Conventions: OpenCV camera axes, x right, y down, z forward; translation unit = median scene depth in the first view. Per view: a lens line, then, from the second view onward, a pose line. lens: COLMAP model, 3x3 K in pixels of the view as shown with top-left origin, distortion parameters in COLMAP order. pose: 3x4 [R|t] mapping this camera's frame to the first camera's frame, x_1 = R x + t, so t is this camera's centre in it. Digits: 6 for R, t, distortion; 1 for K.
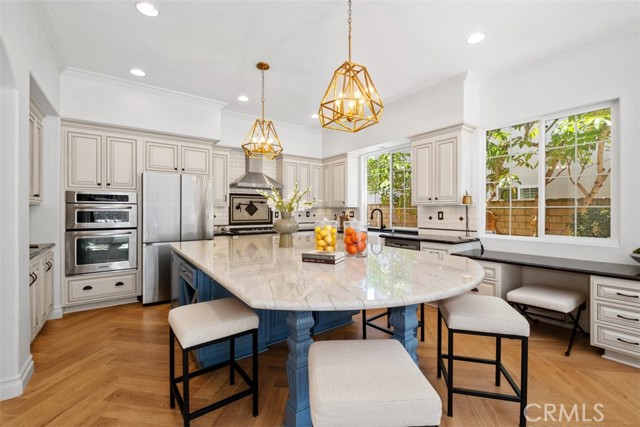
lens RADIAL K [[275.6, 0, 319.7], [0, 275.6, 210.5], [0, 0, 1]] dist [0.001985, -0.004219]
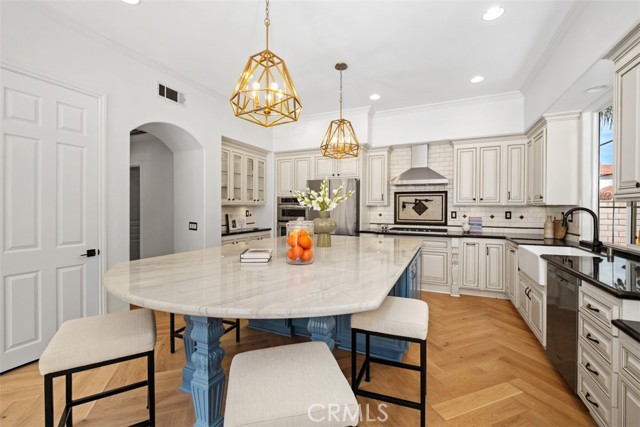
lens RADIAL K [[275.6, 0, 318.7], [0, 275.6, 209.1], [0, 0, 1]] dist [0.001985, -0.004219]
pose [[0.481996, 0.004356, -0.876162, 0.404772], [-0.004856, 0.999986, 0.002300, -0.002035], [0.876160, 0.003146, 0.482011, 0.277399]]
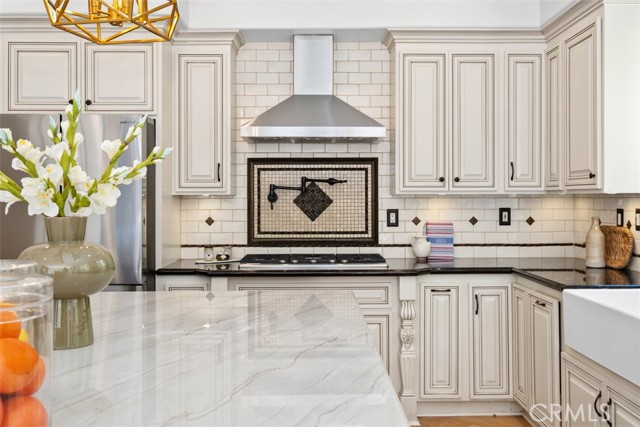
lens RADIAL K [[663.1, 0, 323.0], [0, 663.1, 195.9], [0, 0, 1]] dist [-0.004666, 0.000000]
pose [[0.815986, -0.007462, -0.578024, 0.257498], [0.003047, 0.999958, -0.008607, -0.004988], [0.578064, 0.005261, 0.815975, 0.334599]]
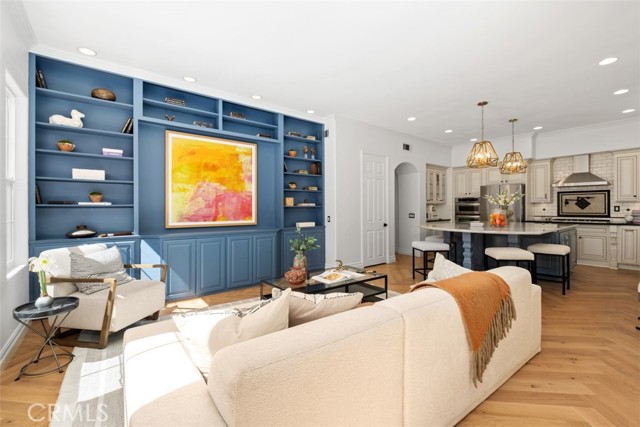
lens RADIAL K [[275.6, 0, 317.4], [0, 275.6, 208.0], [0, 0, 1]] dist [0.001985, -0.004219]
pose [[0.027665, -0.000530, -0.999617, 0.925053], [0.004205, 0.999991, -0.000414, 0.008858], [0.999608, -0.004192, 0.027667, -0.166140]]
